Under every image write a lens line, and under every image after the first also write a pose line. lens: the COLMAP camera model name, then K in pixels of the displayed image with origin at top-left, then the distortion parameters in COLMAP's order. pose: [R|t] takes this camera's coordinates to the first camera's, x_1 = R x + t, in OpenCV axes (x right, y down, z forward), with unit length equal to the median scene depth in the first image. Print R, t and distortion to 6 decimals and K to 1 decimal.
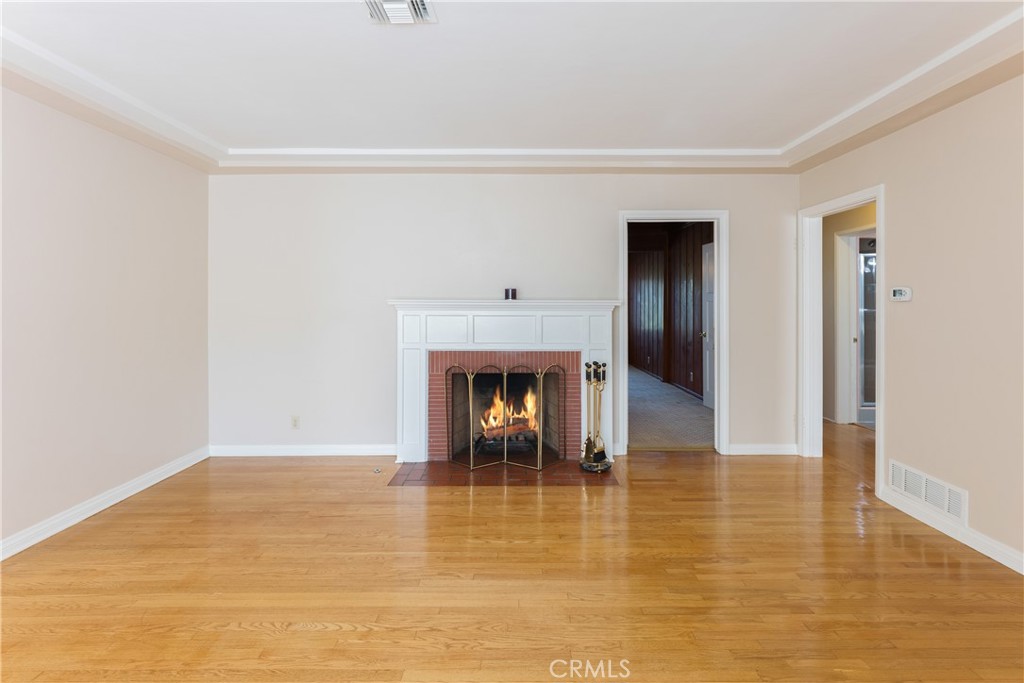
lens RADIAL K [[476.1, 0, 514.3], [0, 476.1, 301.5], [0, 0, 1]] dist [-0.001404, -0.000007]
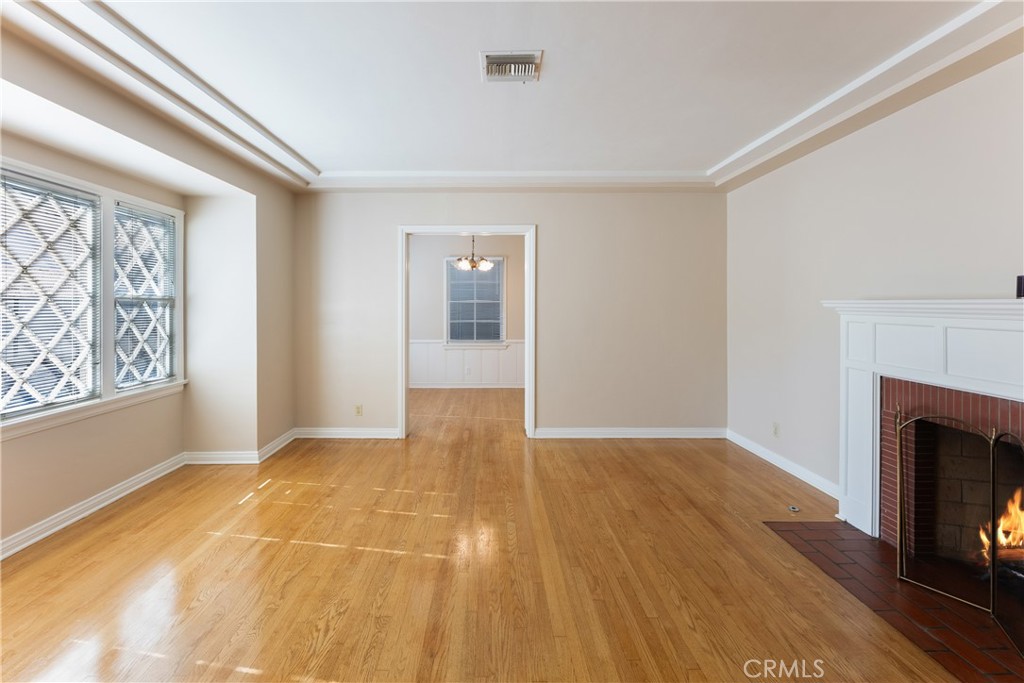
lens RADIAL K [[441.6, 0, 496.8], [0, 441.6, 306.2], [0, 0, 1]] dist [-0.001522, -0.000356]
pose [[0.014471, 0.001765, -0.999894, 0.418432], [0.006280, 0.999979, 0.001856, 0.000137], [0.999876, -0.006306, 0.014459, 0.428079]]
